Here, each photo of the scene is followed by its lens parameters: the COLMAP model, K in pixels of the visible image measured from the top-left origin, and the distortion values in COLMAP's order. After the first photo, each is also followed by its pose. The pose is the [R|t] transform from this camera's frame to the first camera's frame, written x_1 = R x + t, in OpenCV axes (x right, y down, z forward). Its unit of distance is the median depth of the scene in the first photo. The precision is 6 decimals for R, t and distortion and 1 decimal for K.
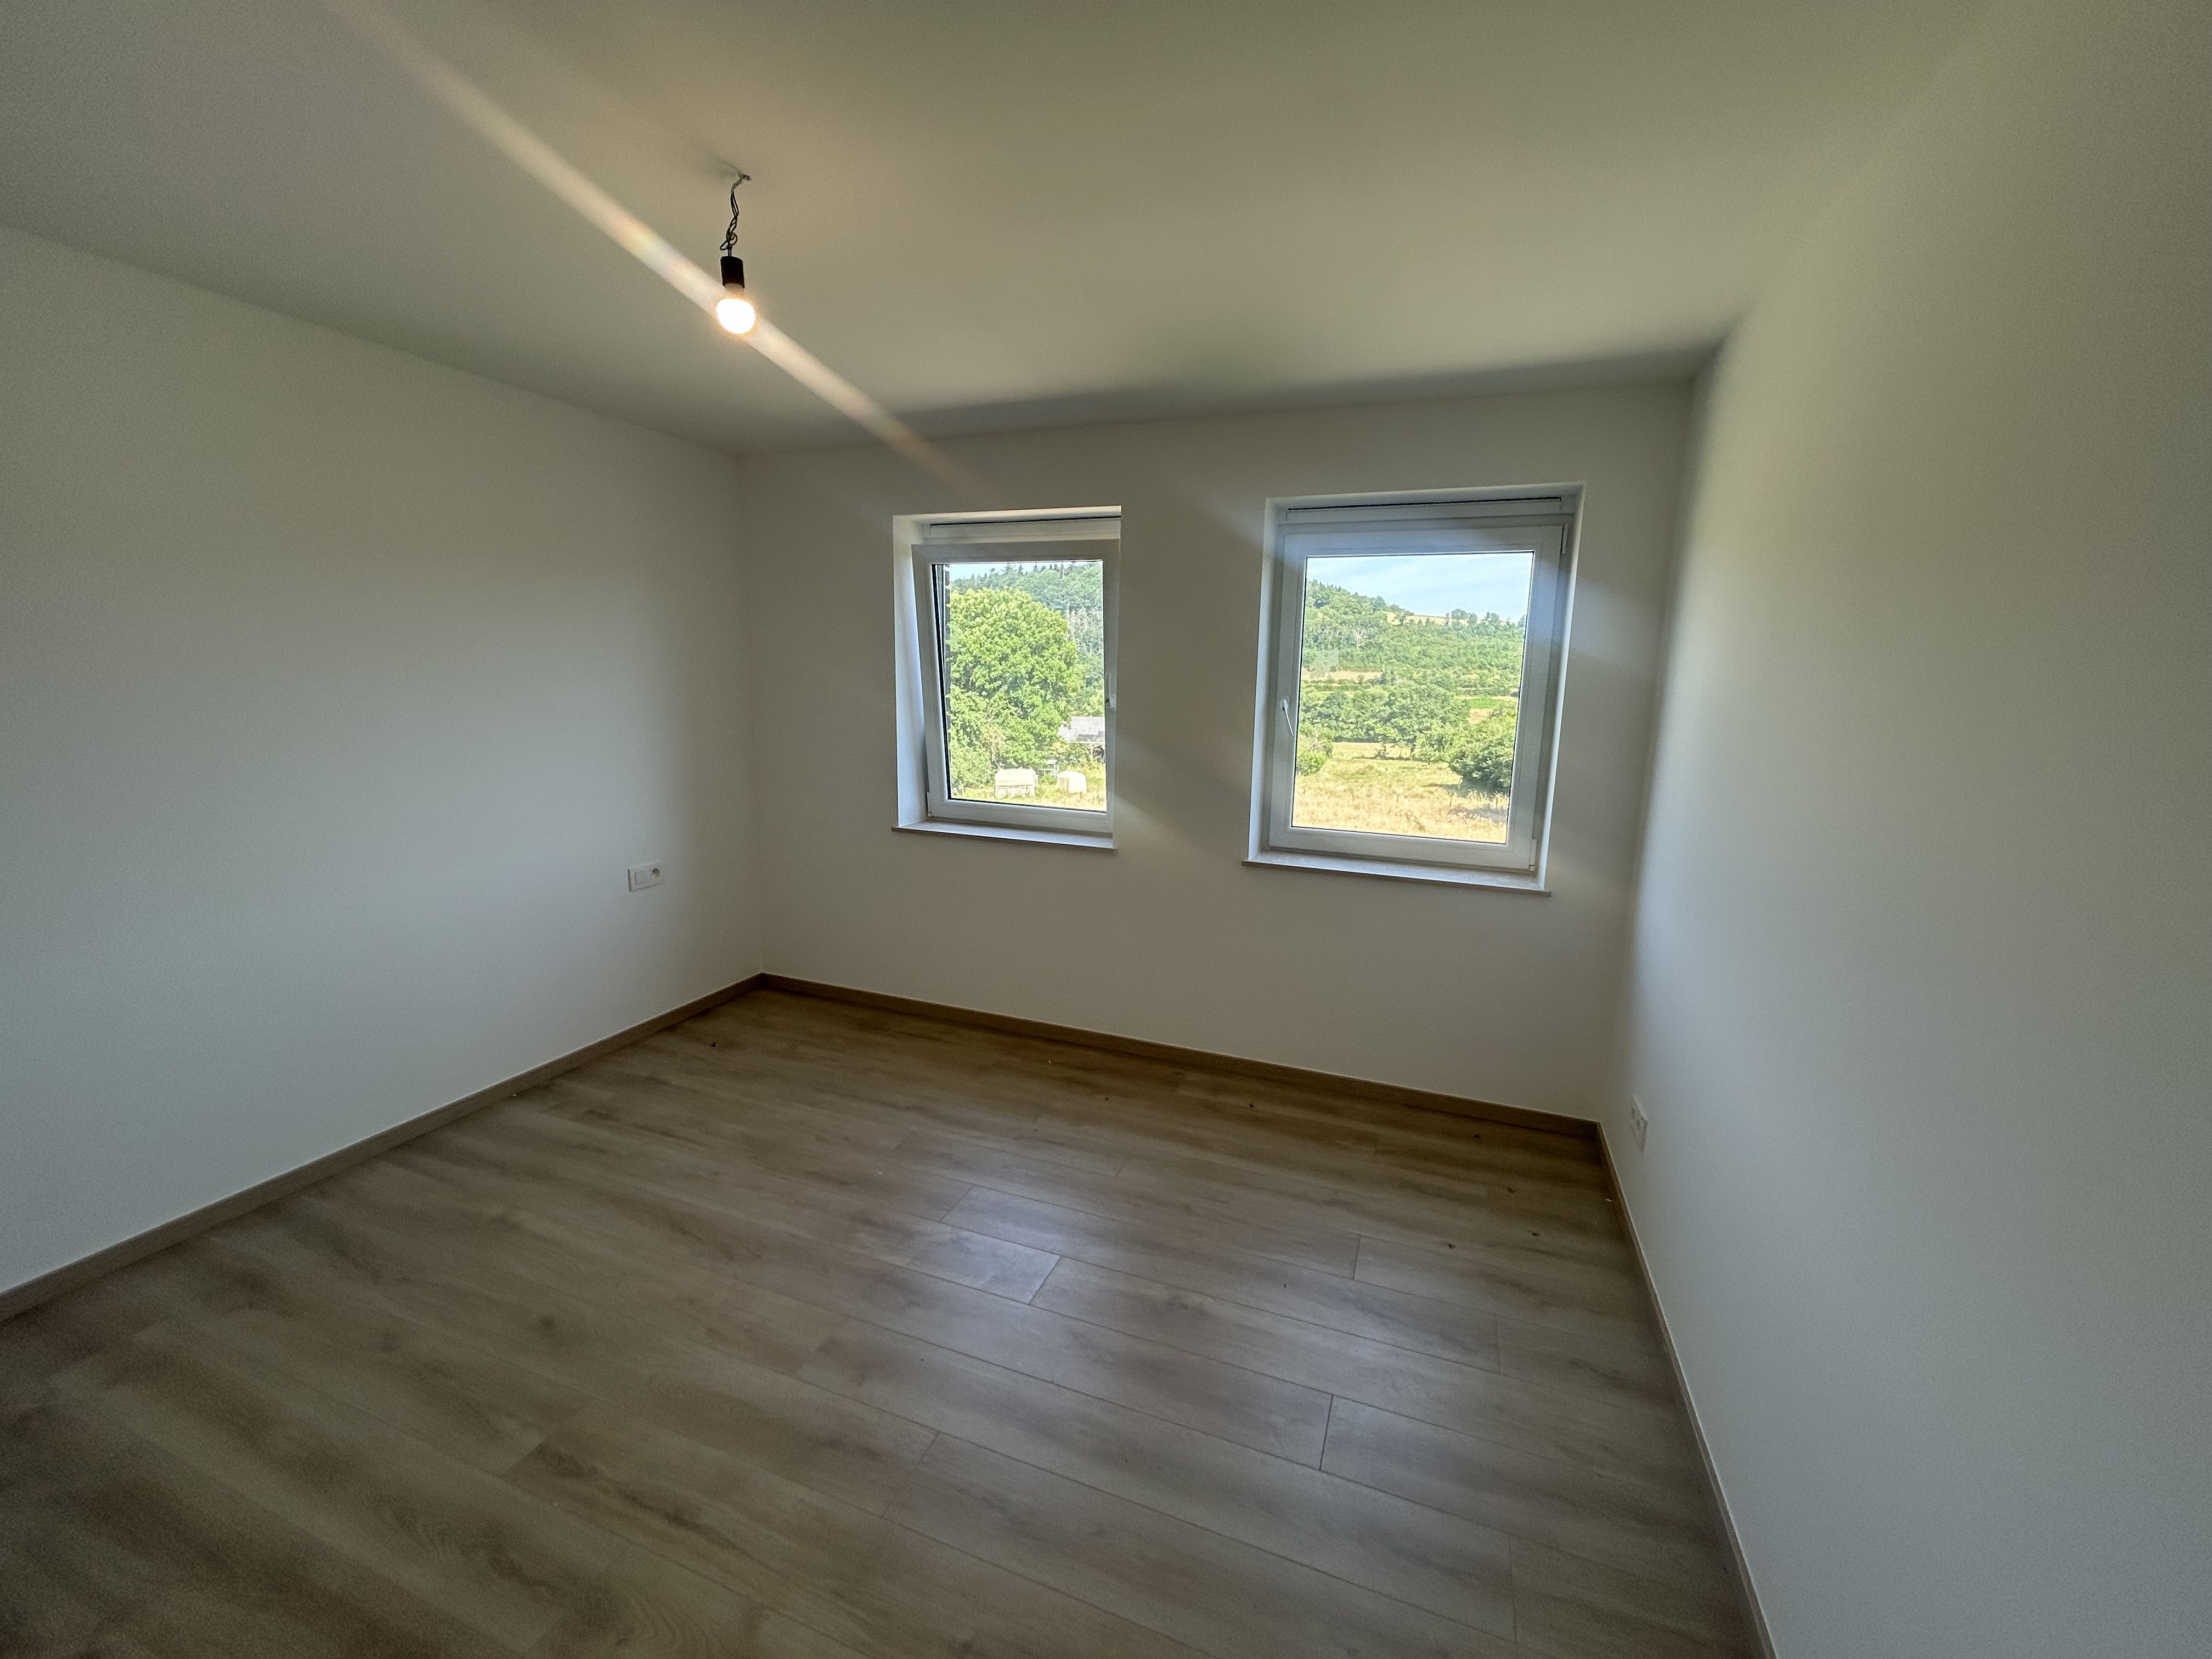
lens RADIAL K [[895.1, 0, 1108.0], [0, 895.1, 818.8], [0, 0, 1]] dist [-0.016278, 0.006142]
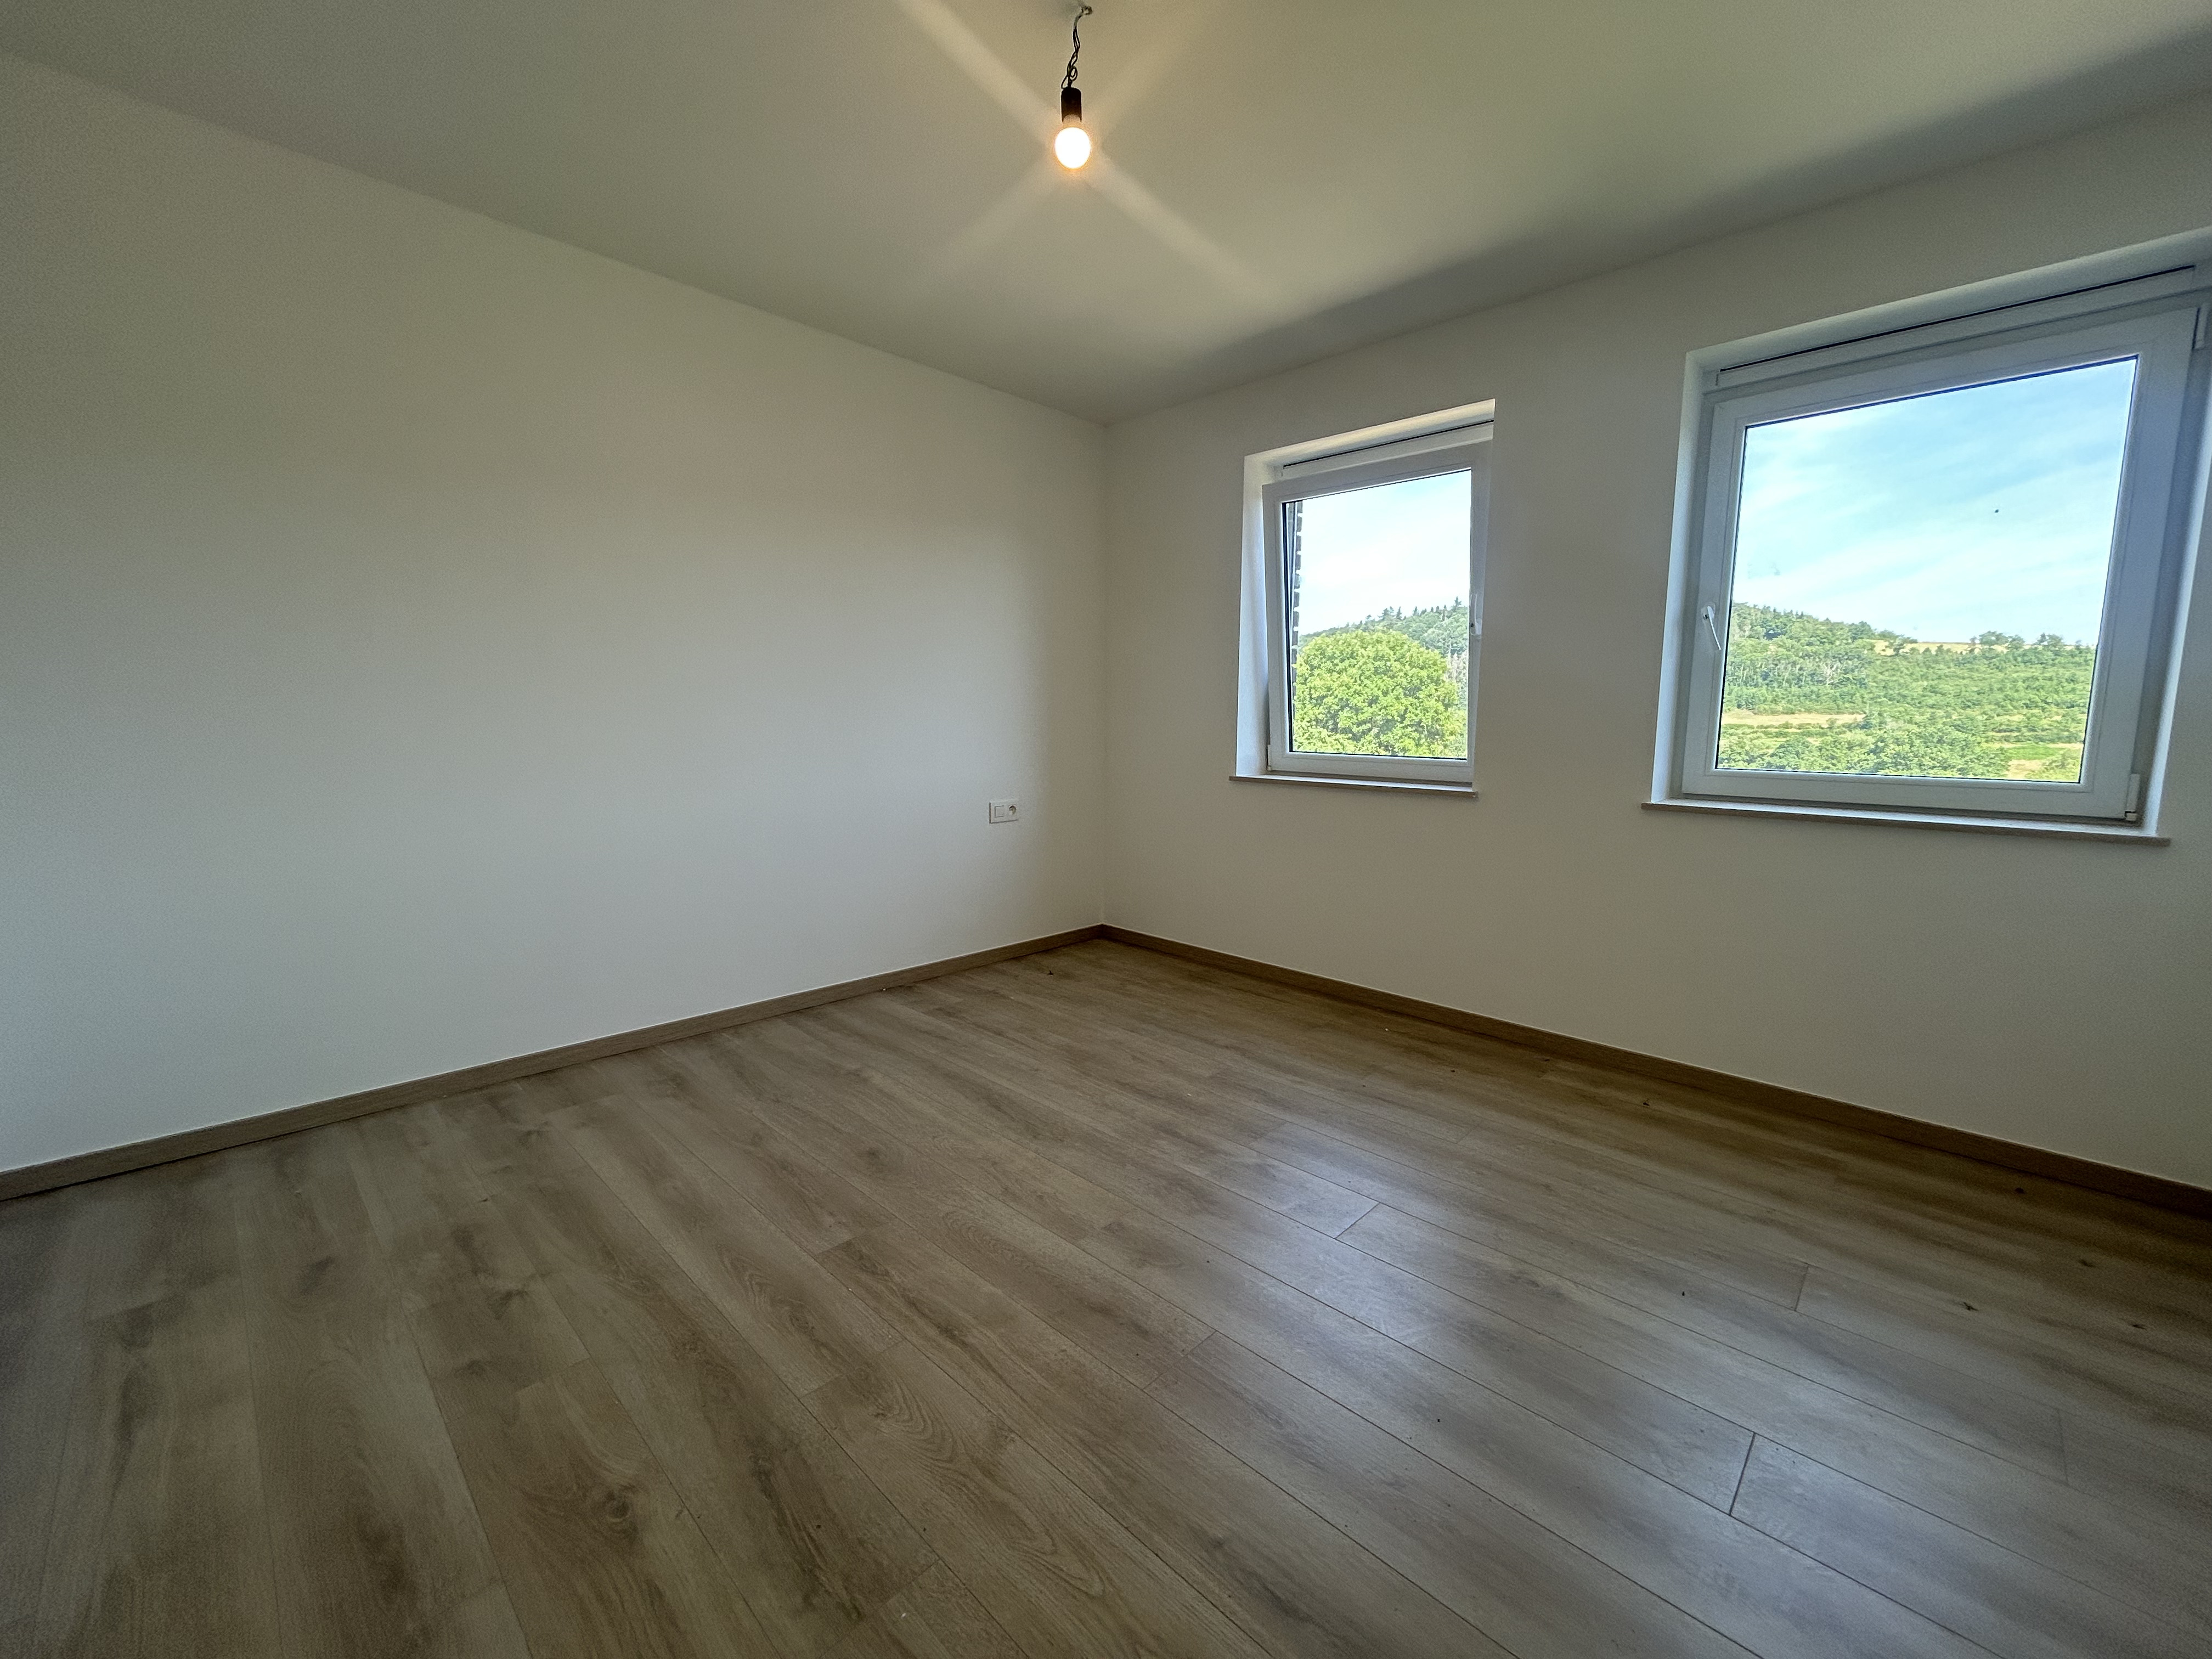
lens RADIAL K [[893.3, 0, 1103.3], [0, 893.3, 821.1], [0, 0, 1]] dist [-0.000252, -0.000275]
pose [[0.917554, 0.033046, -0.396235, 0.027518], [-0.053992, 0.997665, -0.041825, 0.149939], [0.393928, 0.059770, 0.917196, 0.072563]]
